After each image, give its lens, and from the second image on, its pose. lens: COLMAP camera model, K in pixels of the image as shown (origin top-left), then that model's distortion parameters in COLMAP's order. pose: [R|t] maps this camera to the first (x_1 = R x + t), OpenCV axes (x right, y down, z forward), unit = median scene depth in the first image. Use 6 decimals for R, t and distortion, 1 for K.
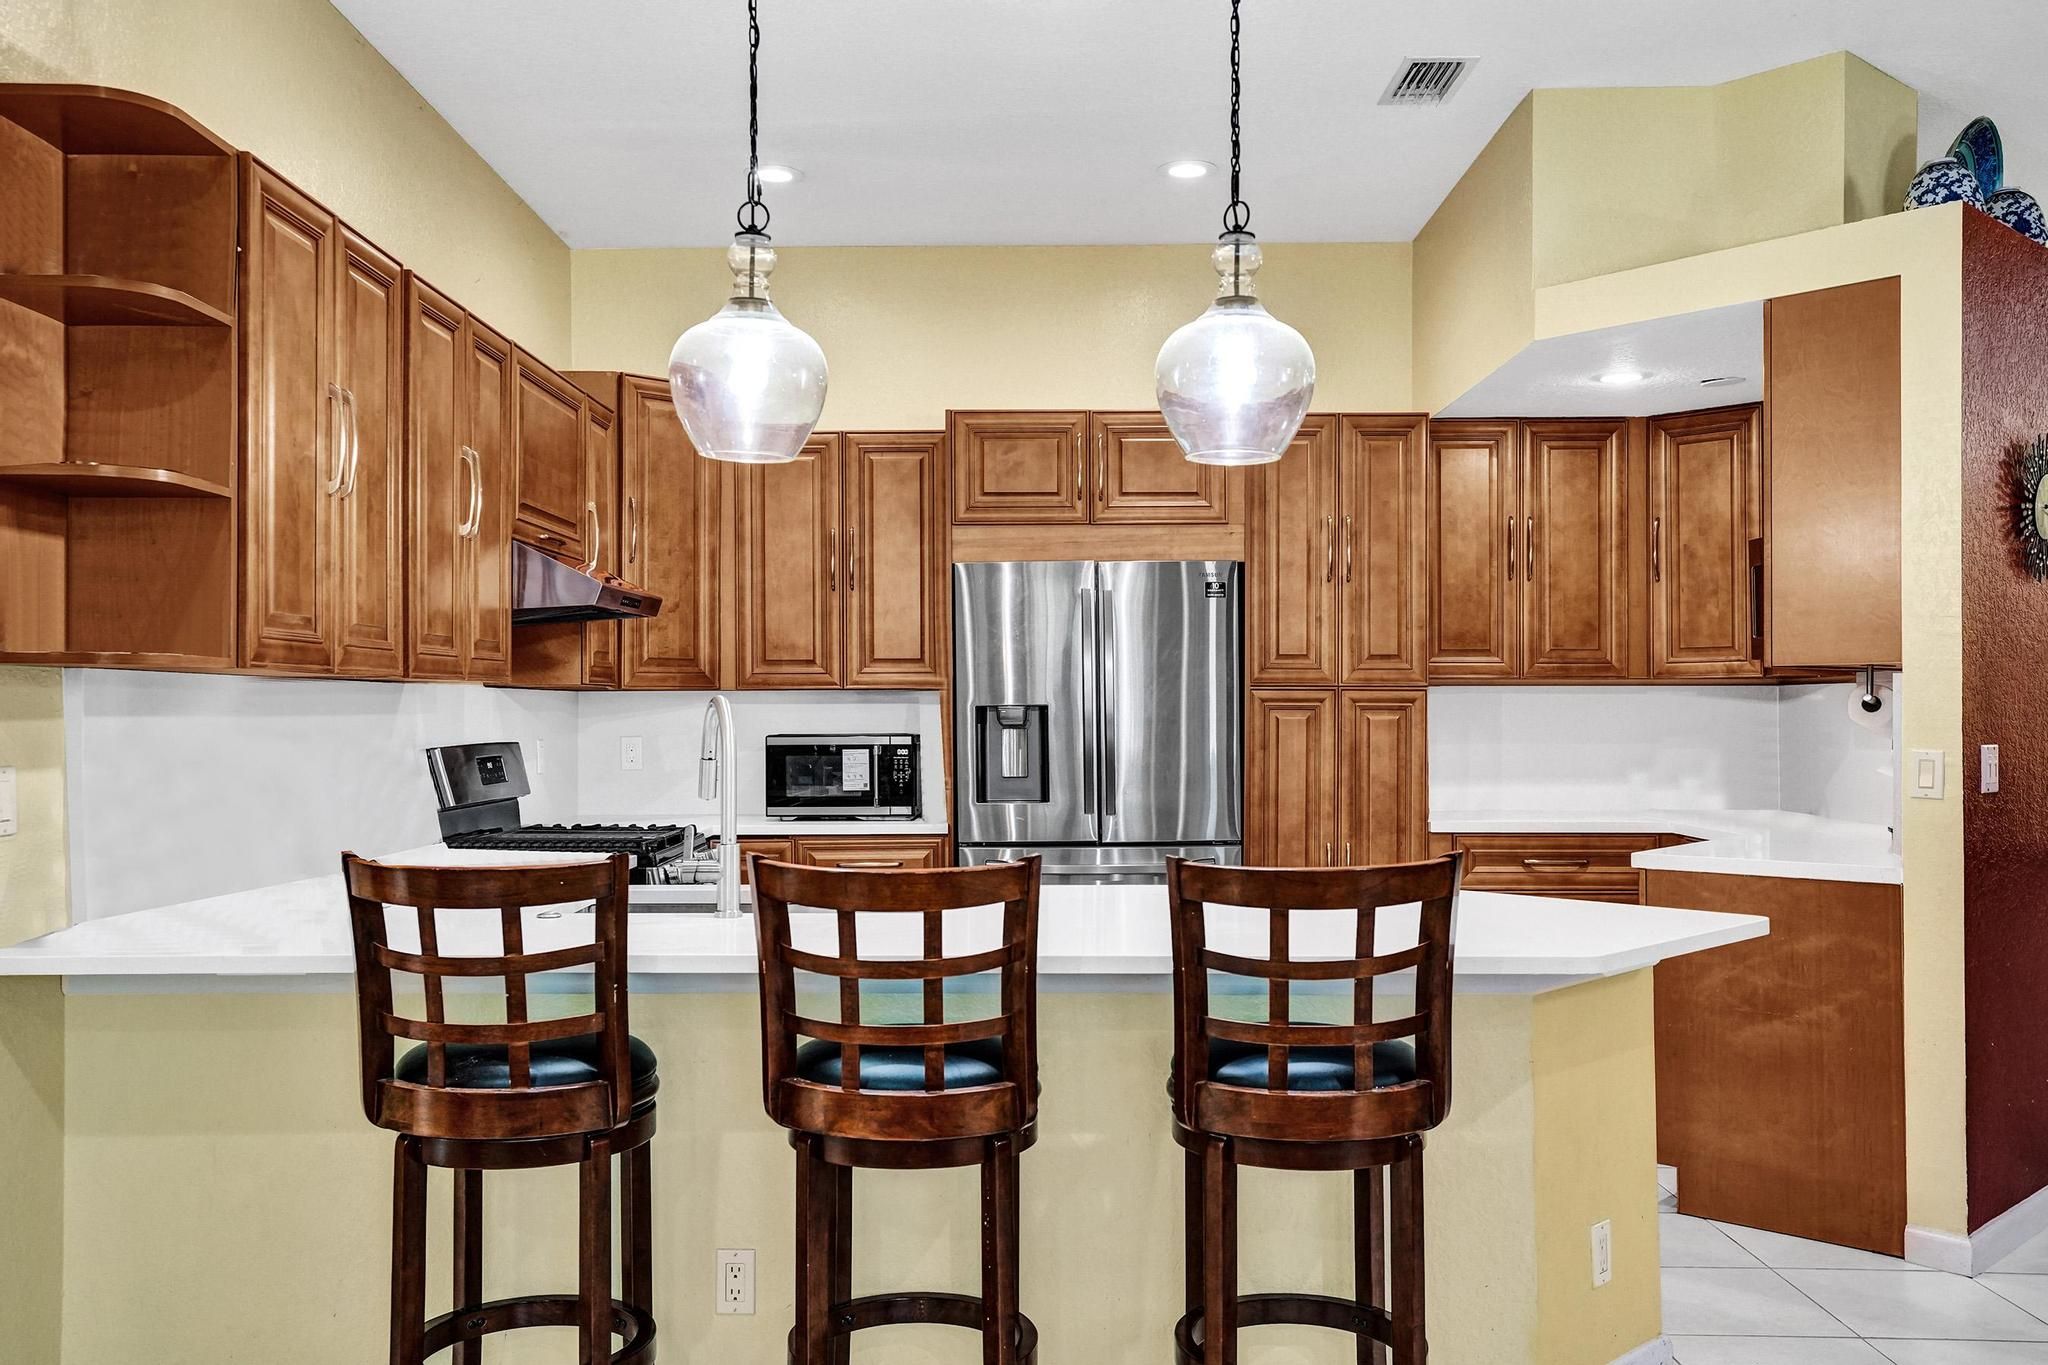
lens RADIAL K [[1742.6, 0, 1020.1], [0, 1742.6, 694.6], [0, 0, 1]] dist [0.010668, 0.012467]
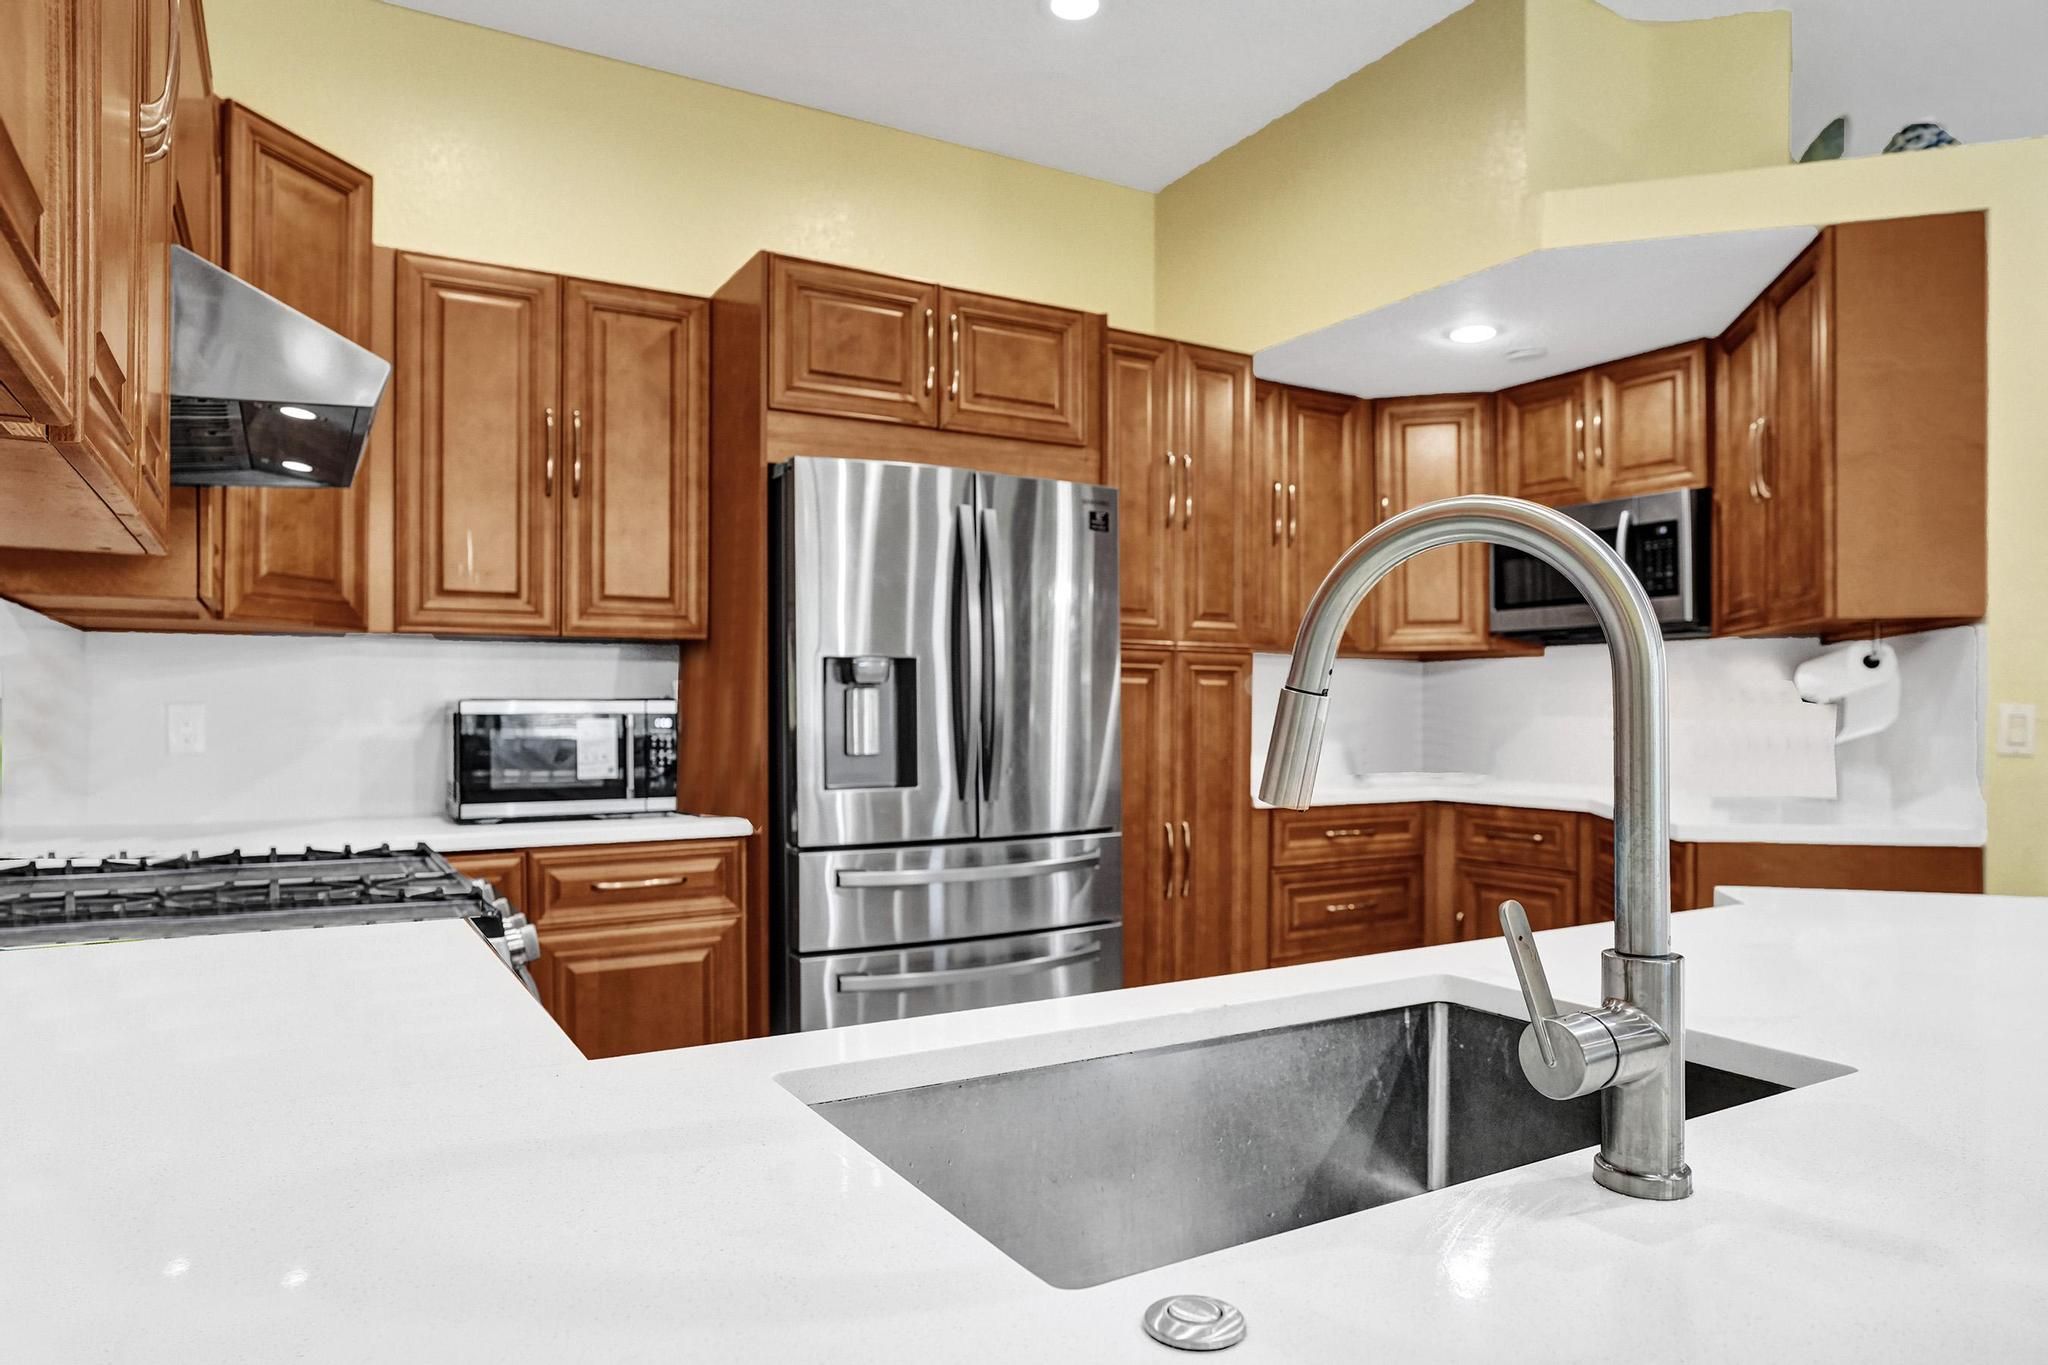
lens RADIAL K [[1273.4, 0, 1017.2], [0, 1273.4, 702.5], [0, 0, 1]] dist [-0.008344, -0.000198]
pose [[0.864899, 0.004841, 0.501923, -0.211725], [-0.006245, 0.999980, 0.001116, 0.023595], [-0.501907, -0.004100, 0.864912, 0.480124]]
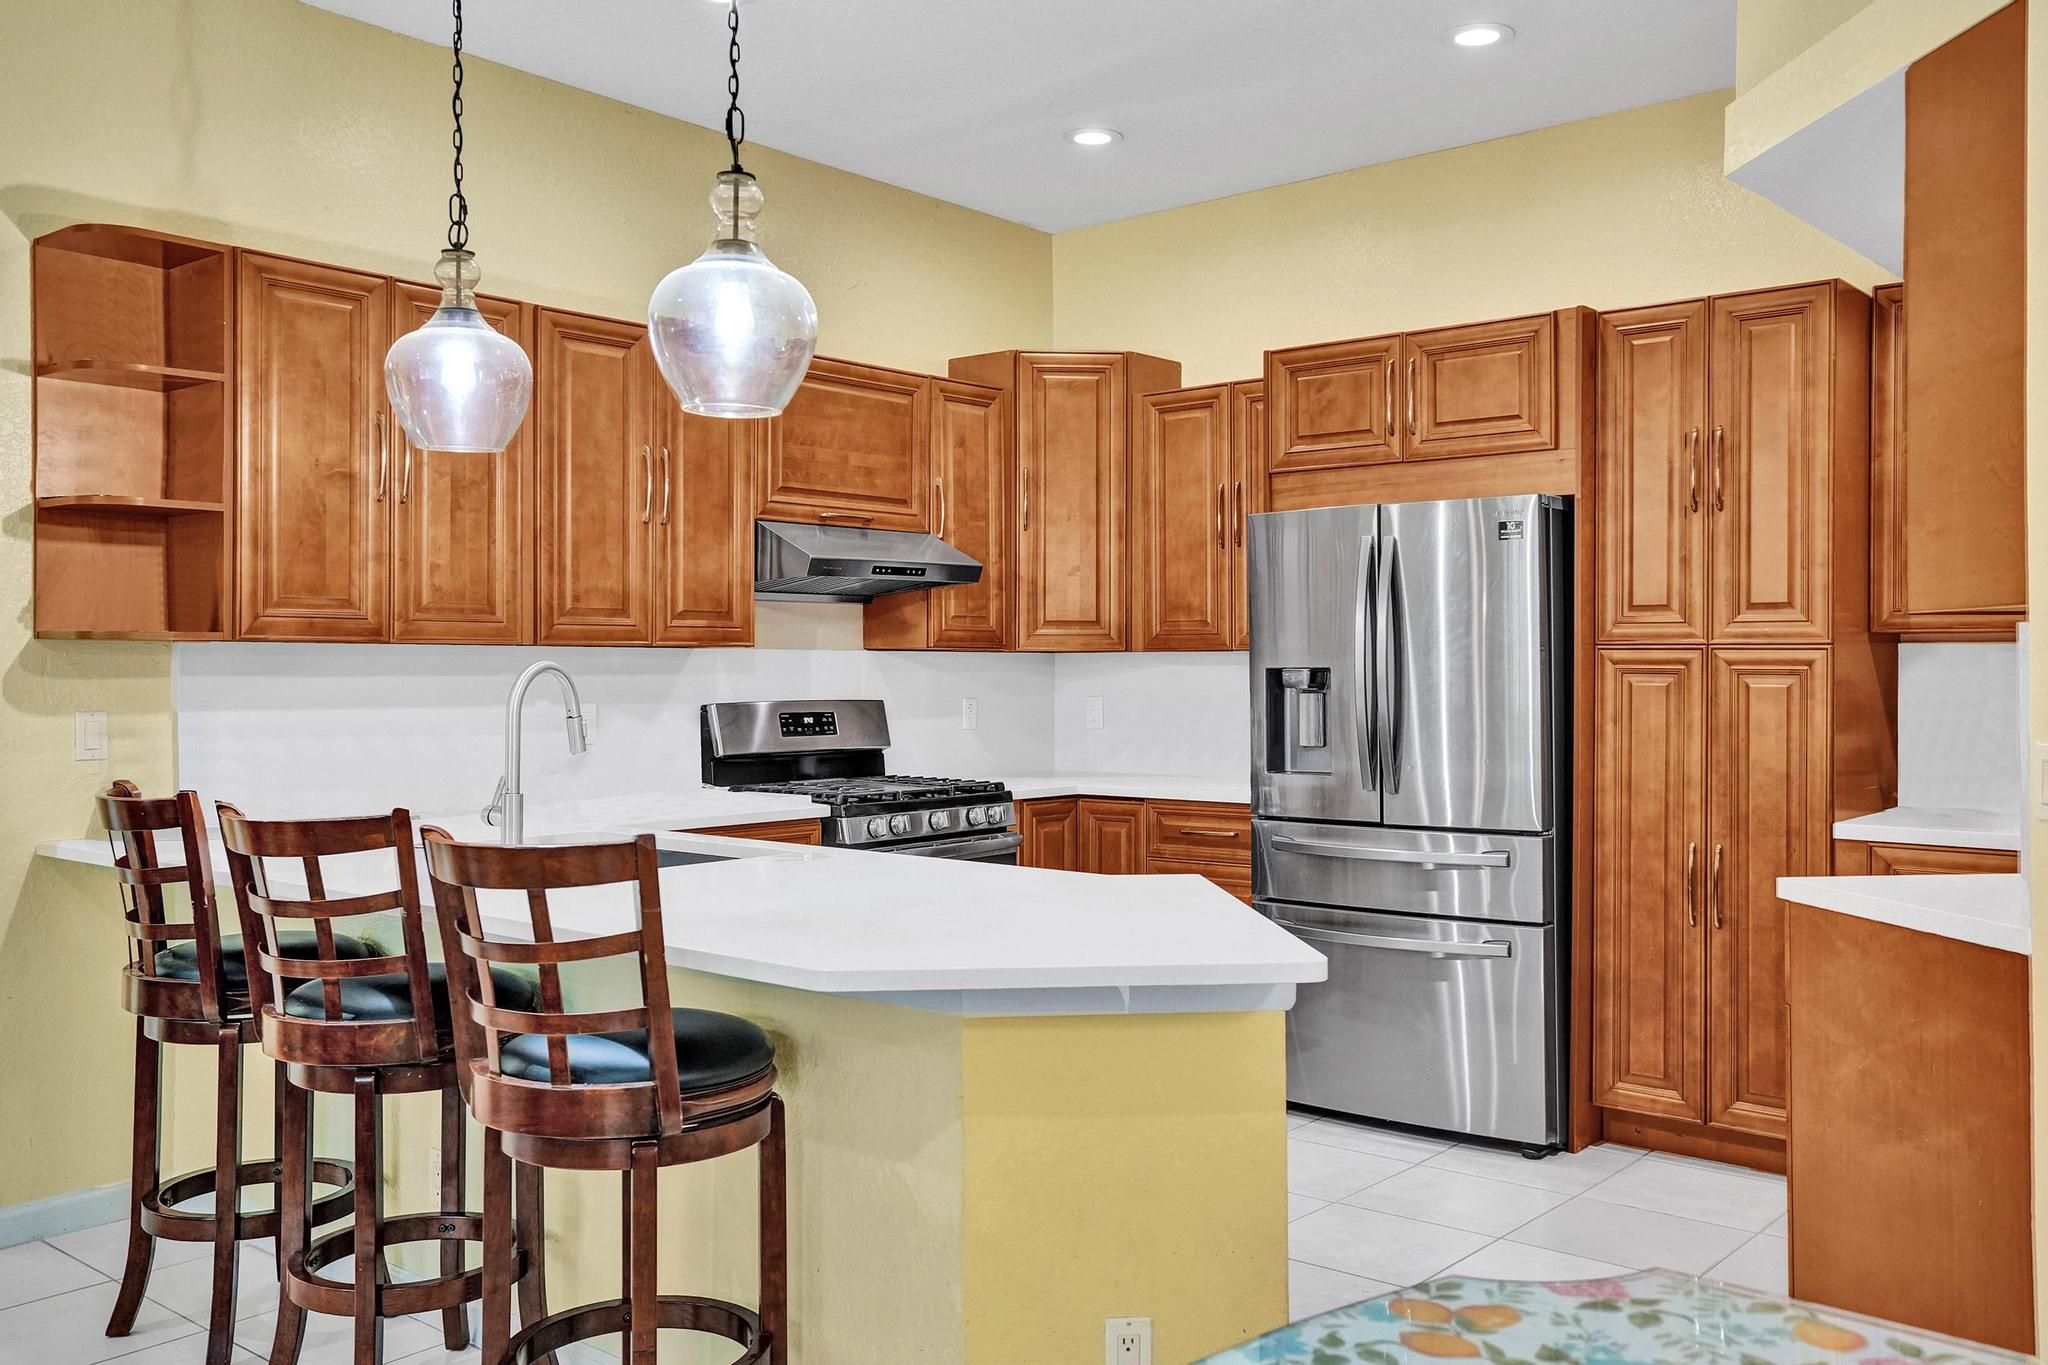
lens RADIAL K [[1742.6, 0, 1015.4], [0, 1742.6, 670.6], [0, 0, 1]] dist [0.010668, 0.012467]
pose [[0.759510, 0.004185, -0.650483, 0.457084], [0.002538, 0.999953, 0.009397, -0.001250], [0.650491, -0.008788, 0.759463, 0.199982]]
